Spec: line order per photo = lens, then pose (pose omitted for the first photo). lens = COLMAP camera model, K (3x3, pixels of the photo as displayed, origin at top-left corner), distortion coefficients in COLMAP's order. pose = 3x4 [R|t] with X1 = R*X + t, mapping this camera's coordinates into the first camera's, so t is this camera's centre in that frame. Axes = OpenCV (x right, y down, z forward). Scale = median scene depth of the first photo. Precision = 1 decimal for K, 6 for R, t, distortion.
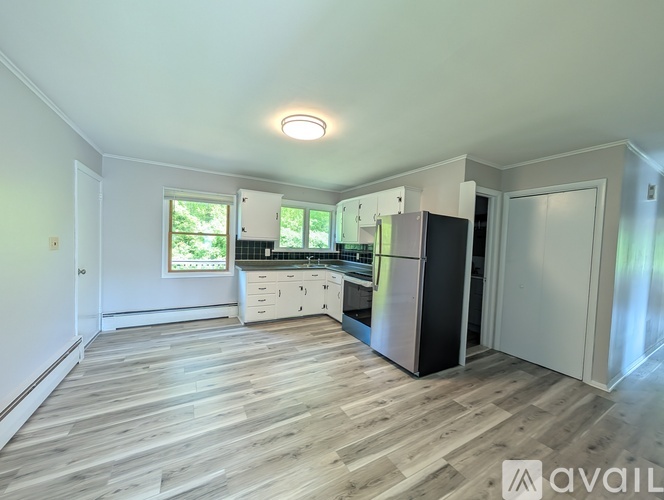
lens RADIAL K [[252.1, 0, 333.0], [0, 252.1, 250.7], [0, 0, 1]] dist [0.000891, 0.000179]
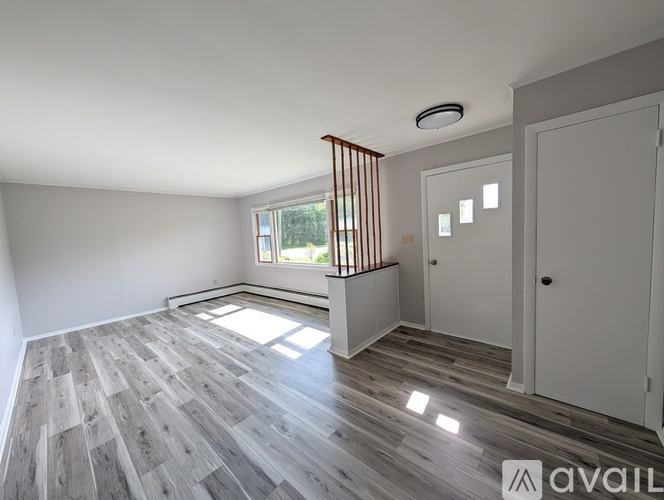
lens RADIAL K [[252.1, 0, 330.1], [0, 252.1, 252.3], [0, 0, 1]] dist [0.000891, 0.000179]
pose [[0.317702, 0.010011, -0.948138, 1.248747], [0.027905, 0.999412, 0.019902, 0.042677], [0.947780, -0.032781, 0.317236, 0.881161]]
